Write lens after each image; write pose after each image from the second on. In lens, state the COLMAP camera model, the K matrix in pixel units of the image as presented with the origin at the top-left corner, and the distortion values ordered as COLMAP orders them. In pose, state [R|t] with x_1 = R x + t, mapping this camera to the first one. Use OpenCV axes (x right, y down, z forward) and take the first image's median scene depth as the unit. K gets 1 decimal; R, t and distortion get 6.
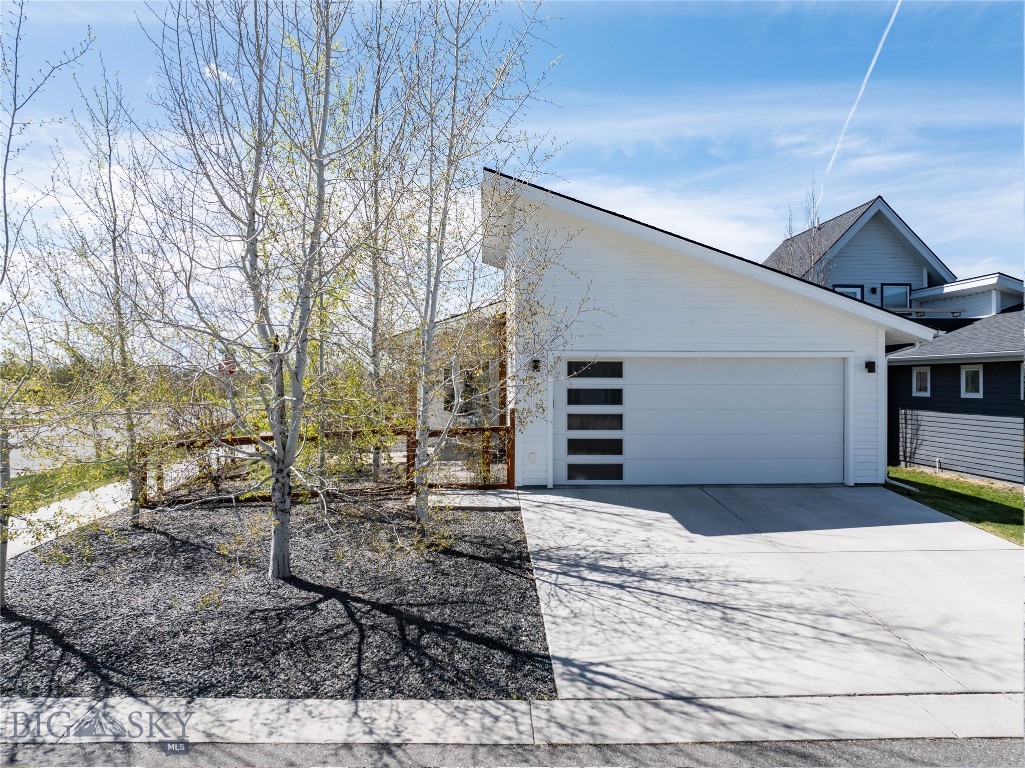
lens RADIAL K [[715.0, 0, 512.5], [0, 715.0, 384.0], [0, 0, 1]] dist [-0.053896, 0.027355]
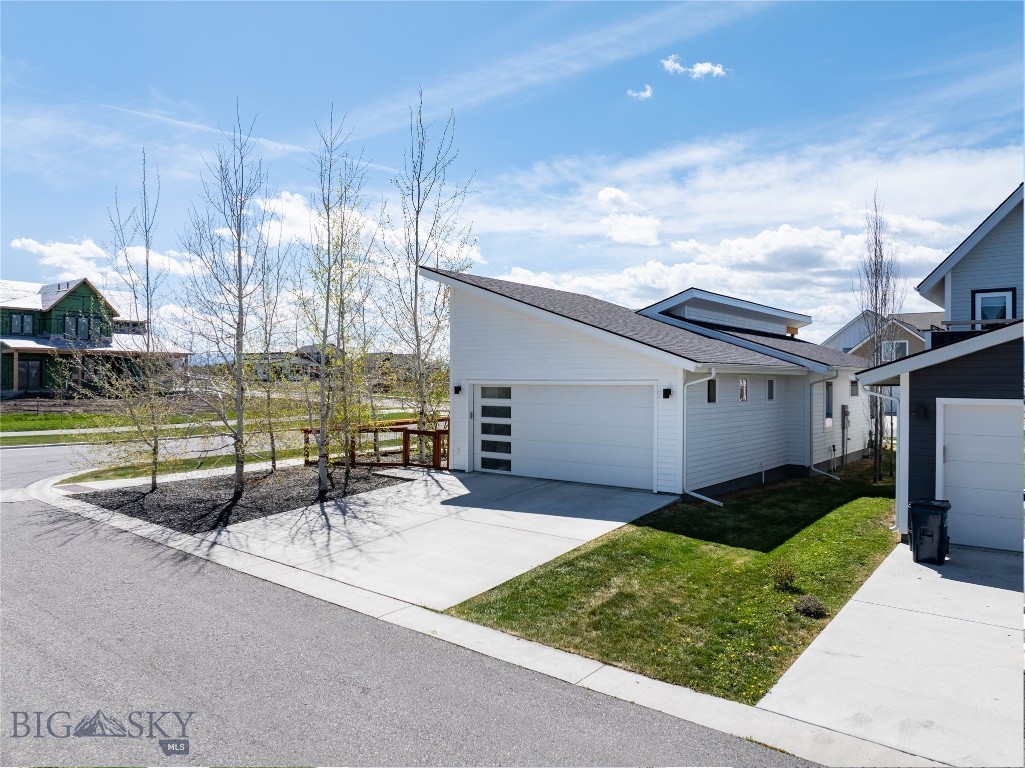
lens RADIAL K [[715.0, 0, 512.5], [0, 715.0, 384.0], [0, 0, 1]] dist [-0.053896, 0.027355]
pose [[0.750759, 0.002347, -0.660572, 1.087589], [-0.005536, 0.999981, -0.002739, -0.034257], [0.660553, 0.005714, 0.750758, -0.056115]]
